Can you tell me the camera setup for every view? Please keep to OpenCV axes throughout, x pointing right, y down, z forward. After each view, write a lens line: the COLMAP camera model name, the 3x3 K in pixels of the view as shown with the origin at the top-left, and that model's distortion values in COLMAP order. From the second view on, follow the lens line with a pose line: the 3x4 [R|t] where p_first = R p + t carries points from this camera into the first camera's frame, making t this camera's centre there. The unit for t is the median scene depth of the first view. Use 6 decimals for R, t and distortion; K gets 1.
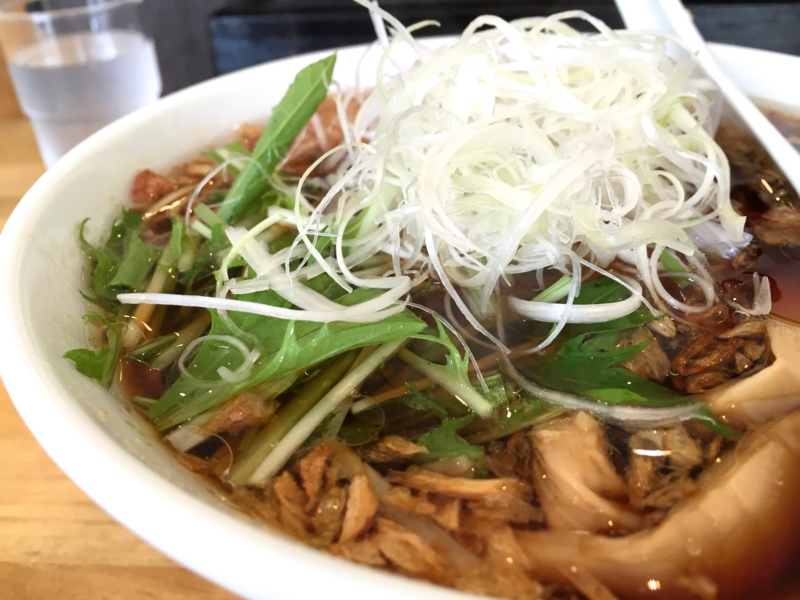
lens RADIAL K [[673.6, 0, 416.9], [0, 673.6, 326.7], [0, 0, 1]] dist [0.025039, -0.011818]
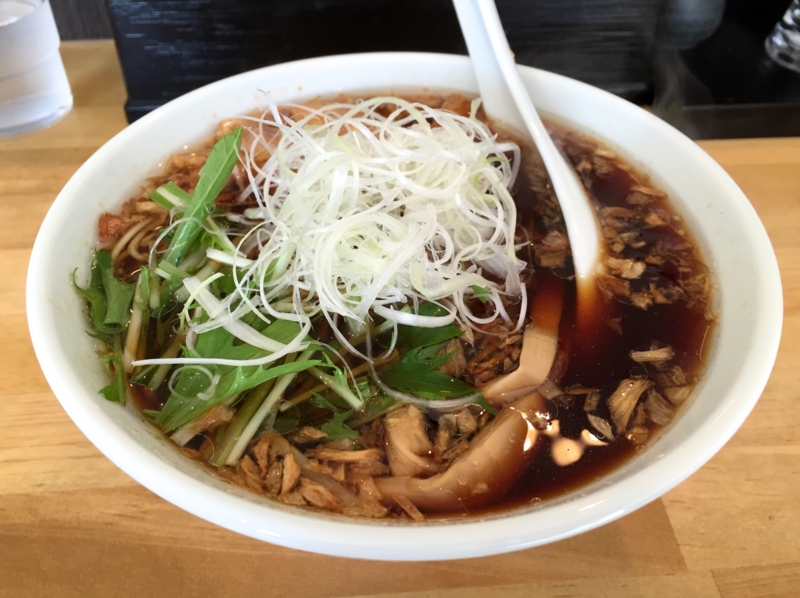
lens RADIAL K [[673.5, 0, 400.8], [0, 673.5, 298.3], [0, 0, 1]] dist [0.050692, -0.020577]
pose [[0.992520, -0.064021, 0.103951, 0.043393], [0.046228, 0.985151, 0.165348, -0.406577], [-0.112993, -0.159306, 0.980742, -0.632417]]
